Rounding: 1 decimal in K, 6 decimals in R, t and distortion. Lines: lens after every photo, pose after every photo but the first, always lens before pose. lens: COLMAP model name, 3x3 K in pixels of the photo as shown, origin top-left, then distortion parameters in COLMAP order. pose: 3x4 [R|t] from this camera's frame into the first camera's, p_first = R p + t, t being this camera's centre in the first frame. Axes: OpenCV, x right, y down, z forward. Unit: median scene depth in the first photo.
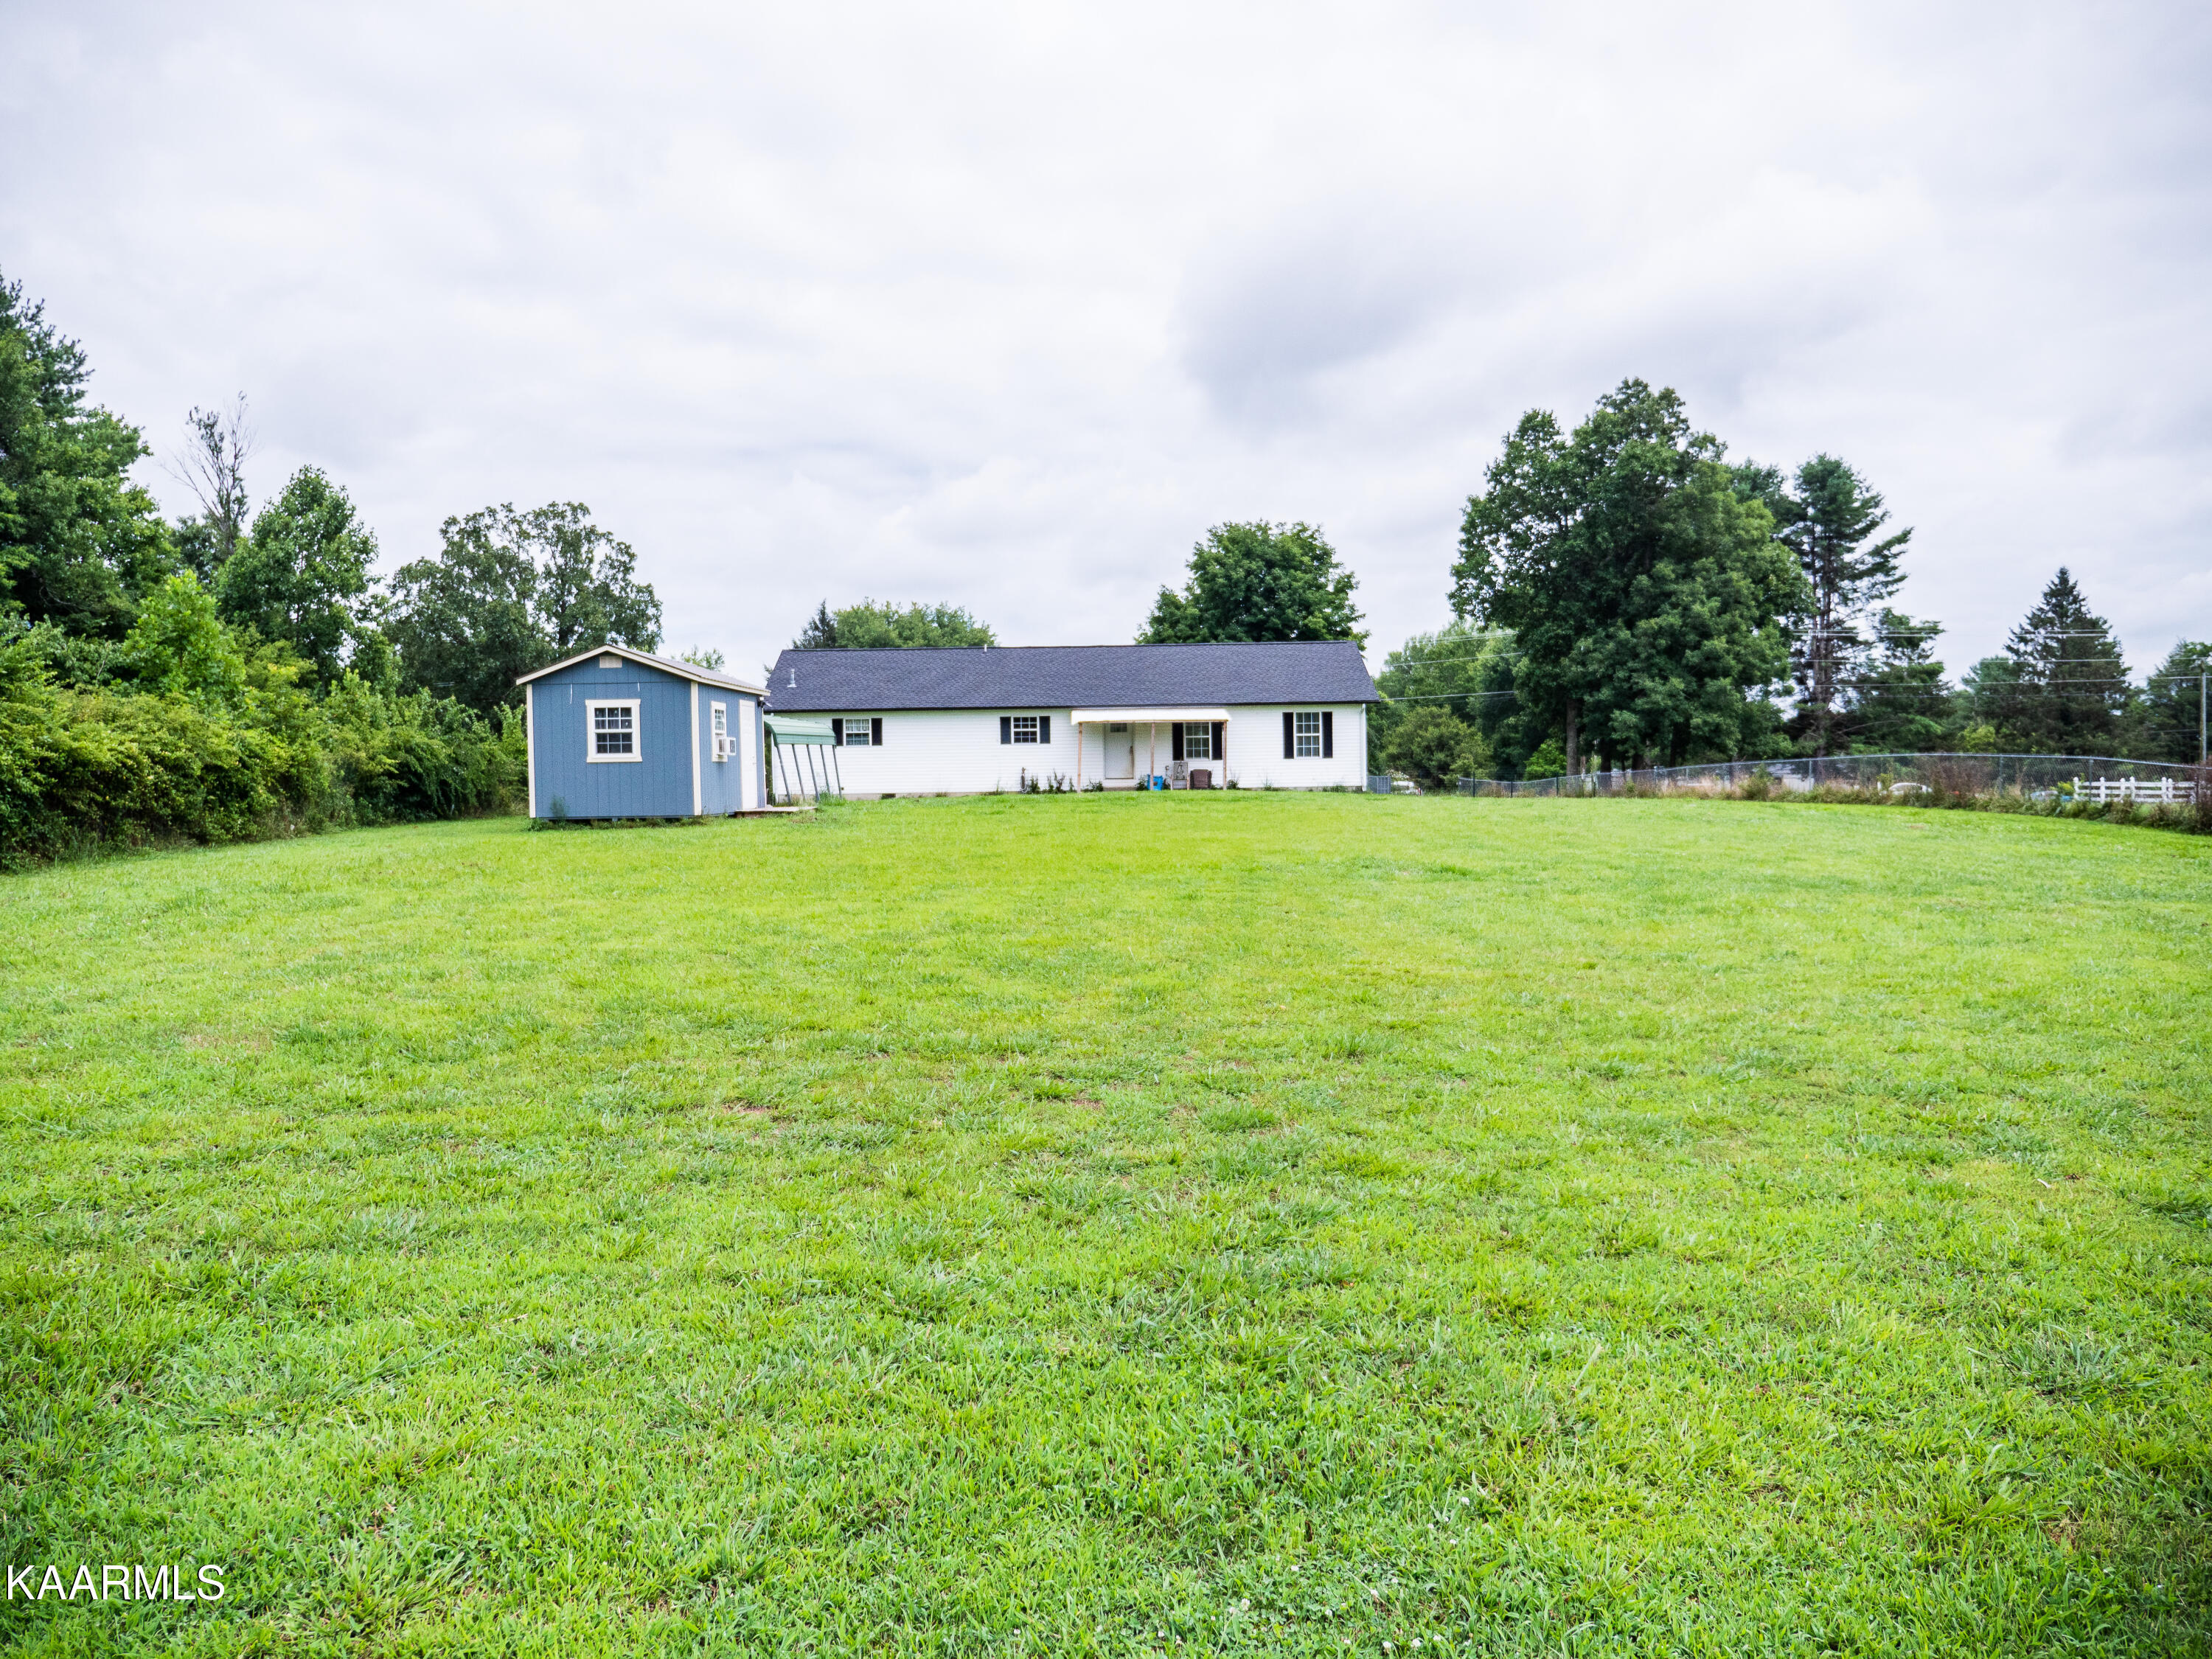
lens RADIAL K [[1601.0, 0, 1105.4], [0, 1601.0, 824.0], [0, 0, 1]] dist [-0.030662, 0.005442]
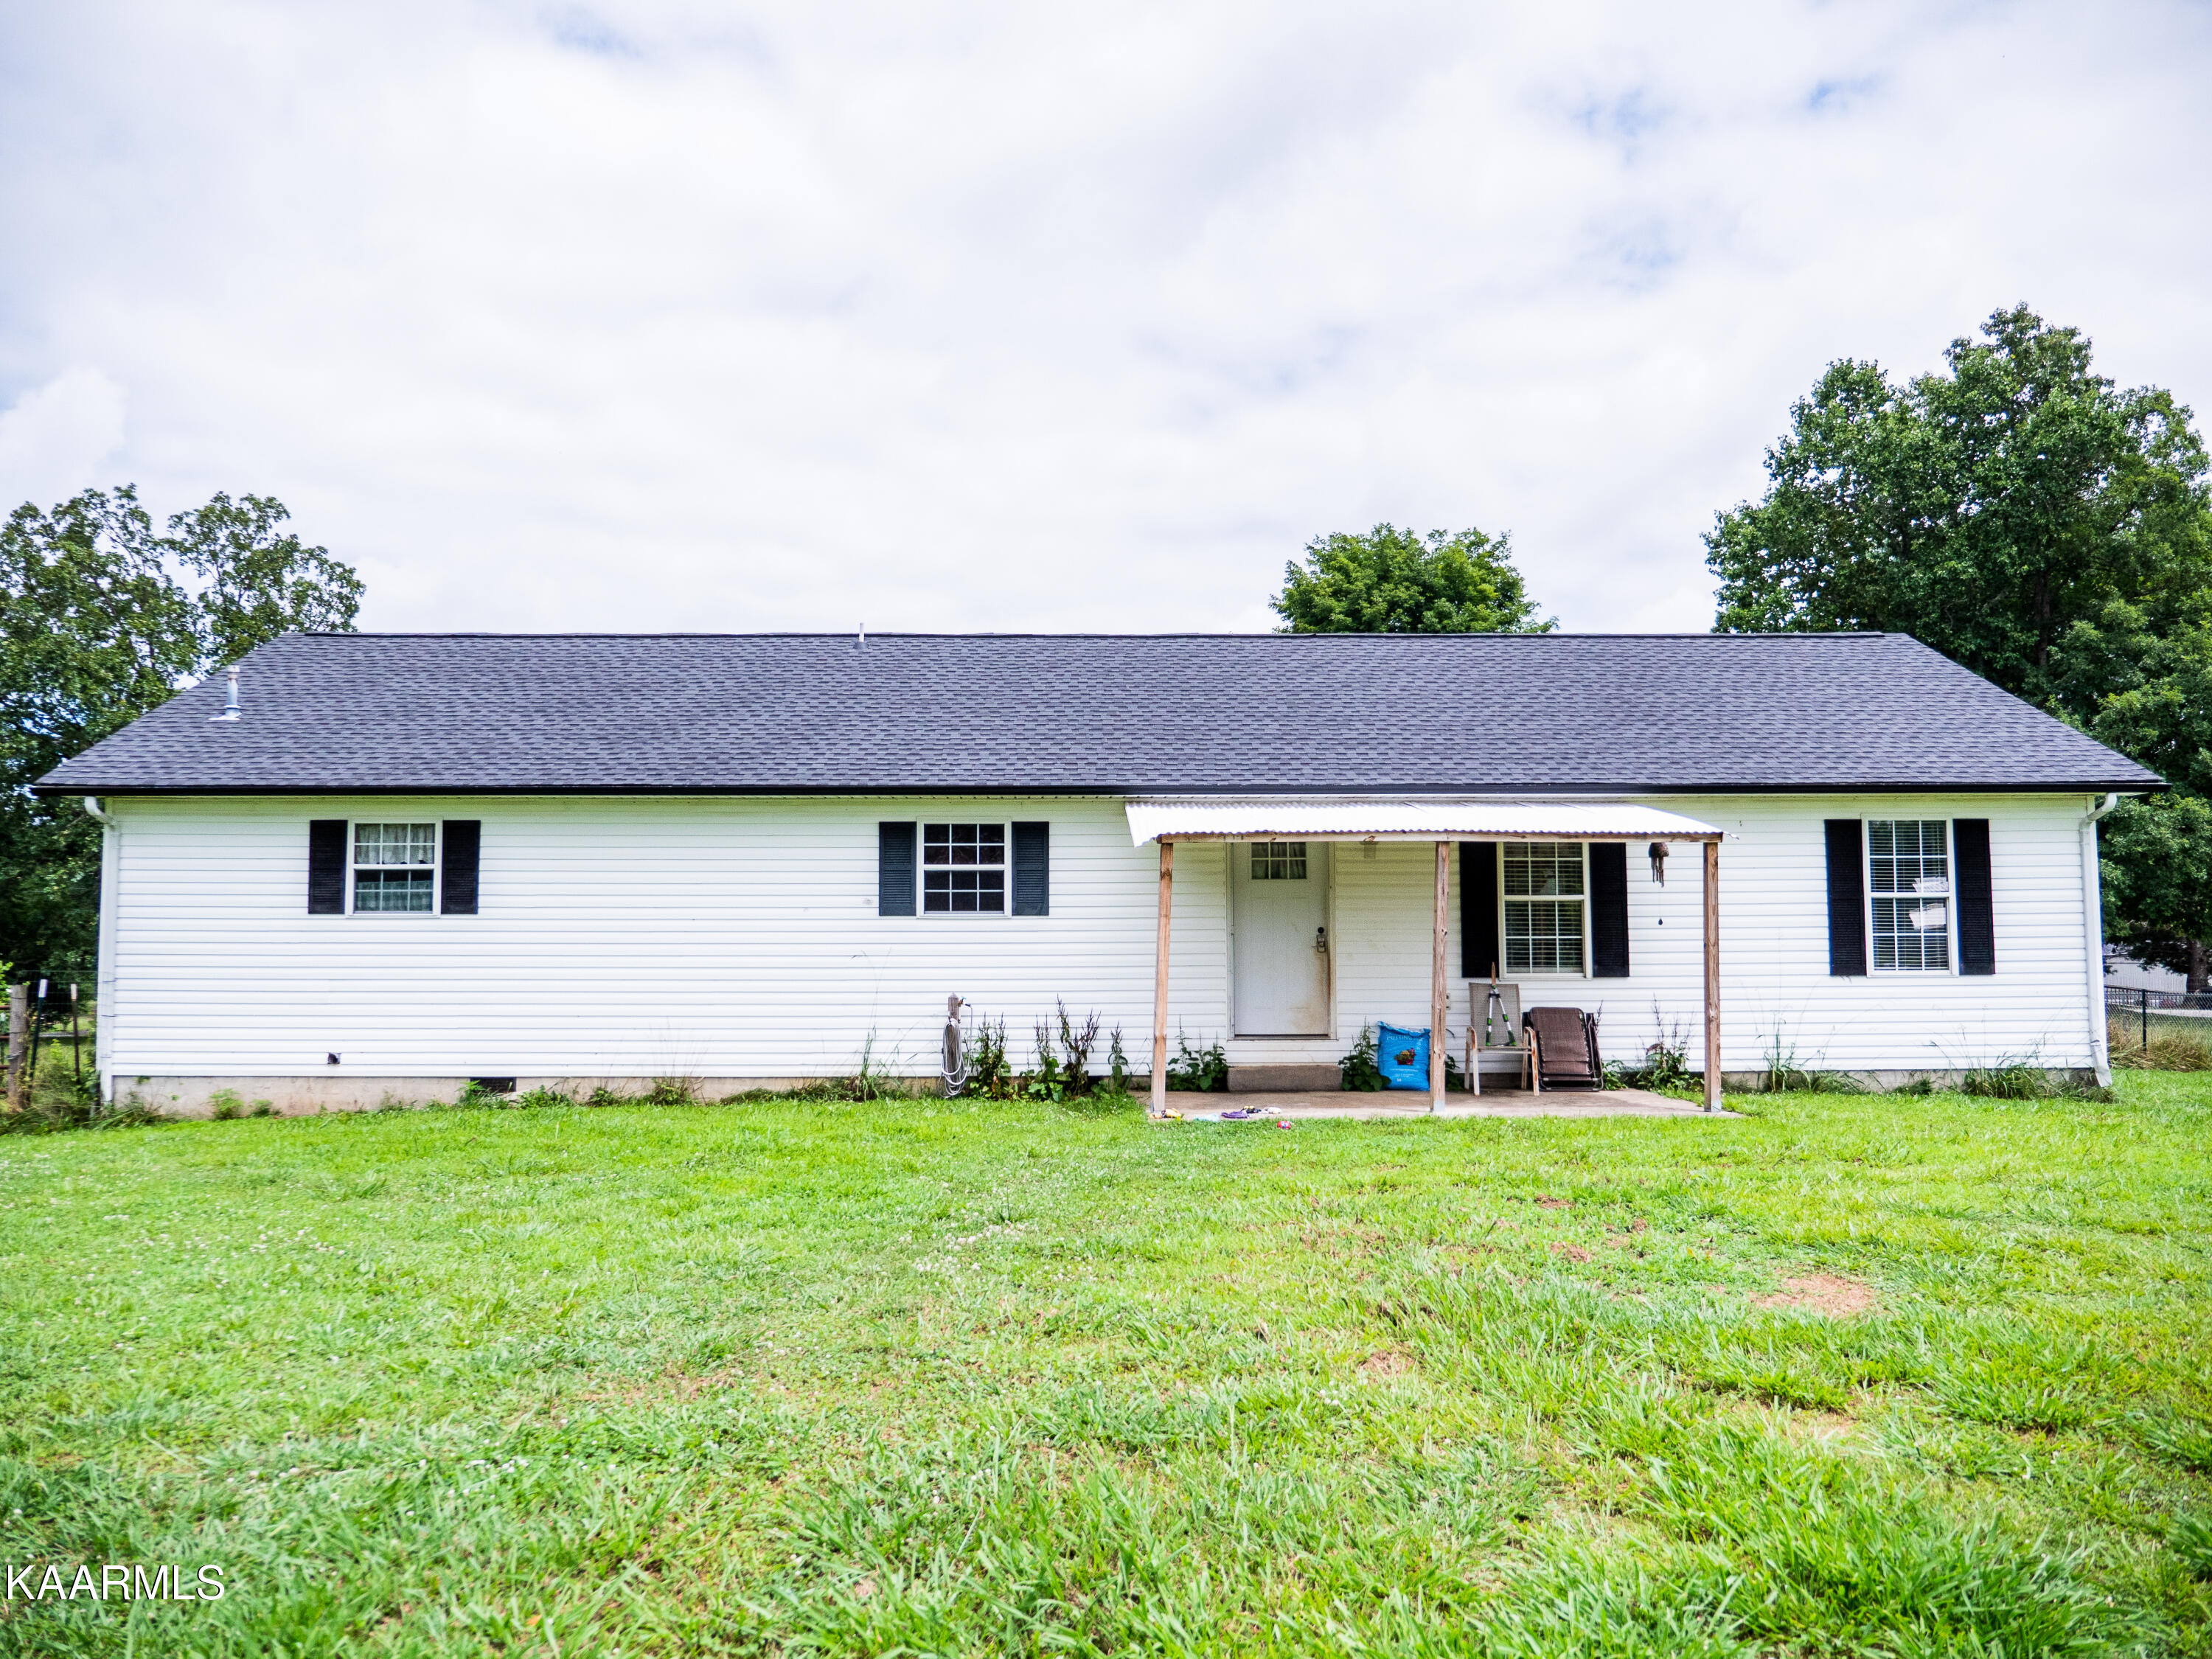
lens RADIAL K [[1601.0, 0, 1100.0], [0, 1601.0, 824.3], [0, 0, 1]] dist [-0.030662, 0.005442]
pose [[0.999862, 0.013547, 0.009566, -0.027833], [-0.012554, 0.995191, -0.097145, -0.038321], [-0.010836, 0.097012, 0.995224, 0.704054]]
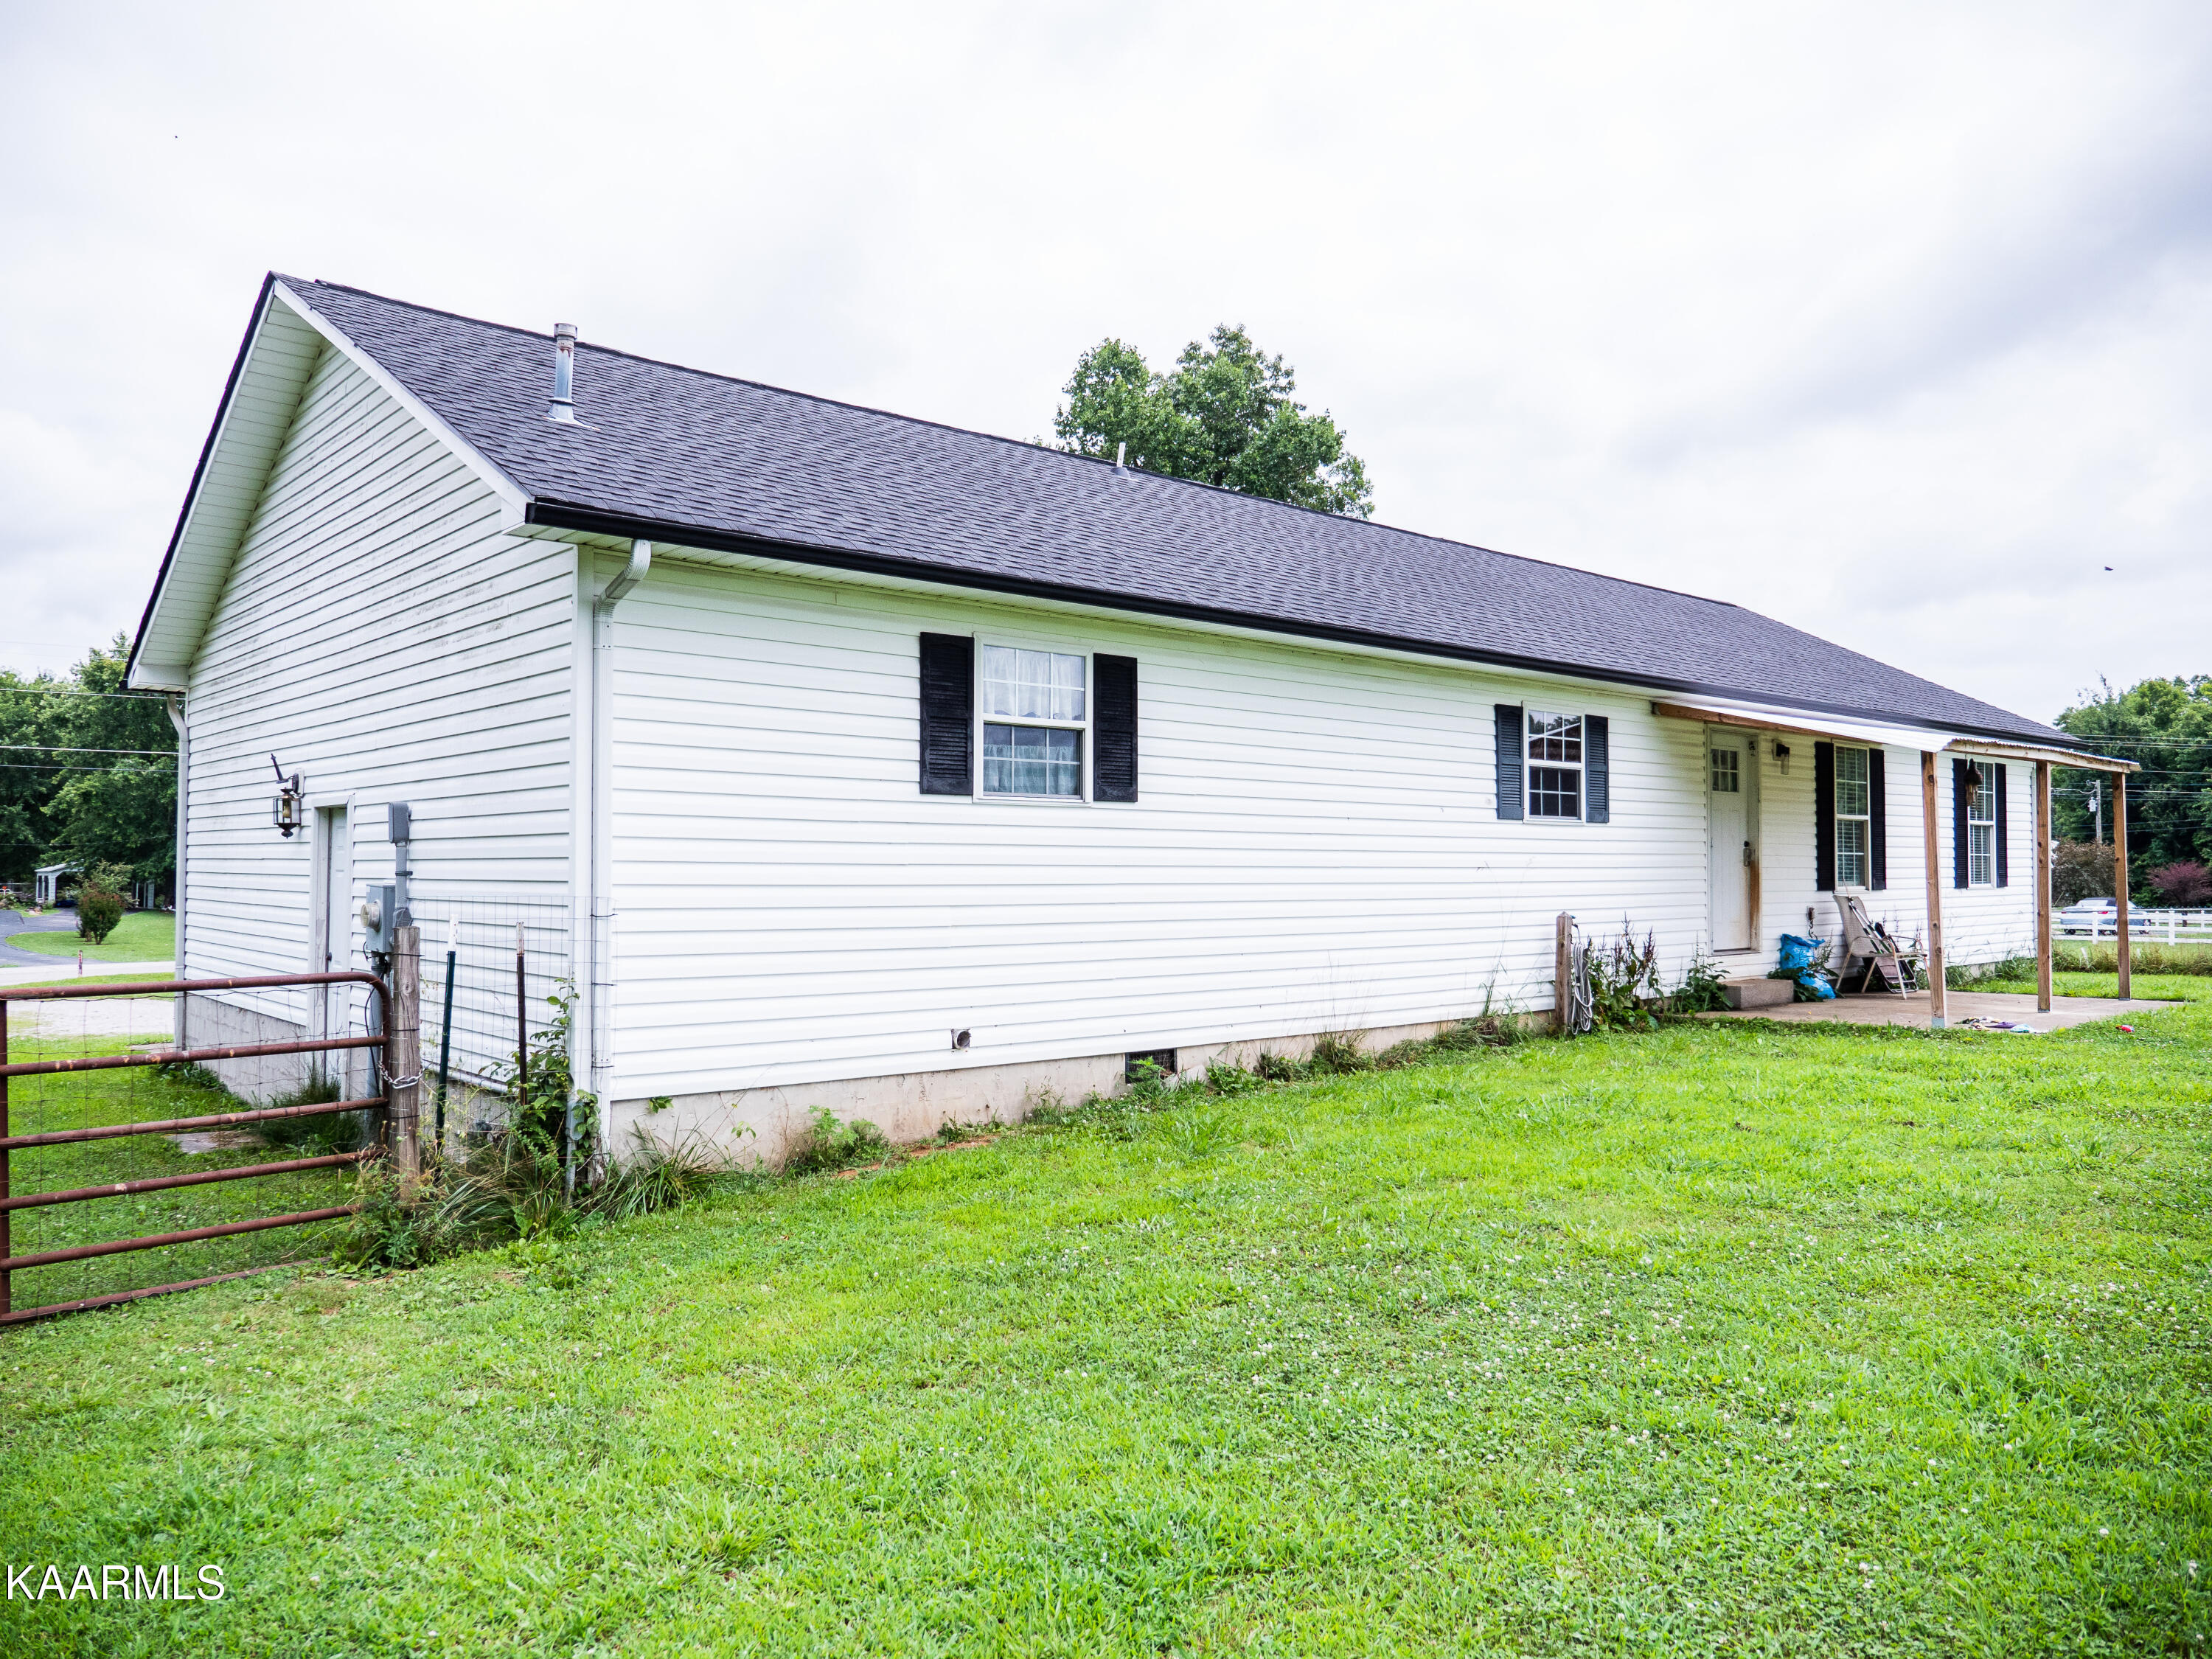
lens RADIAL K [[1601.0, 0, 1102.7], [0, 1601.0, 833.6], [0, 0, 1]] dist [-0.030662, 0.005442]
pose [[0.756446, 0.030428, 0.653348, -0.266944], [0.006443, 0.998522, -0.053964, -0.034927], [-0.654024, 0.045031, 0.755132, 0.856661]]
